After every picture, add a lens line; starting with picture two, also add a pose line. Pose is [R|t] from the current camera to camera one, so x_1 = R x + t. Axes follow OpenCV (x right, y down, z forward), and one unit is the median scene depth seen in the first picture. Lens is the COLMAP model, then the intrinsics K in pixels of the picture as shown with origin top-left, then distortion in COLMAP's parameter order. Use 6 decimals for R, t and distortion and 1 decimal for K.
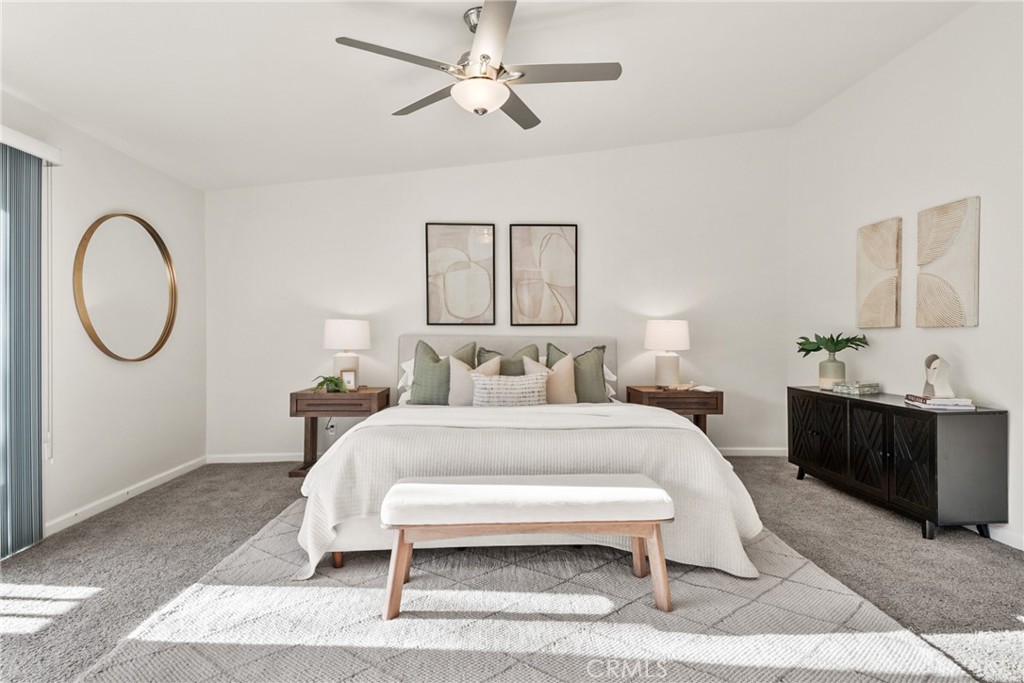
lens RADIAL K [[538.8, 0, 506.8], [0, 538.8, 335.0], [0, 0, 1]] dist [0.044019, -0.010940]
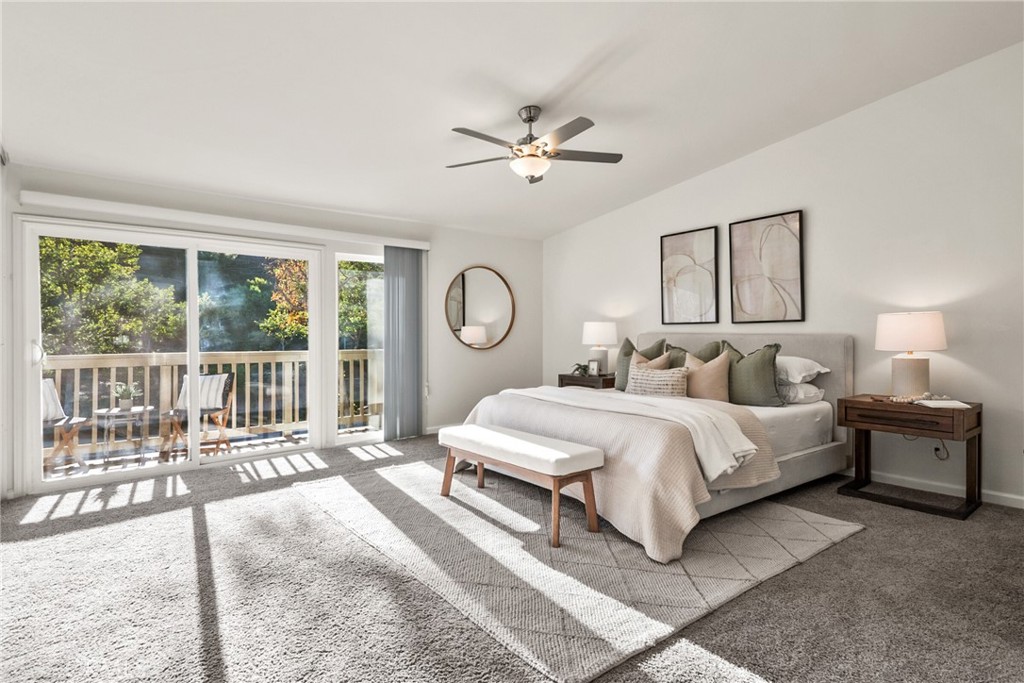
lens RADIAL K [[538.8, 0, 526.6], [0, 538.8, 328.3], [0, 0, 1]] dist [0.044019, -0.010940]
pose [[0.576648, -0.014682, -0.816861, 0.762201], [0.008180, 0.999892, -0.012196, 0.001737], [0.816952, 0.000351, 0.576706, 0.118190]]
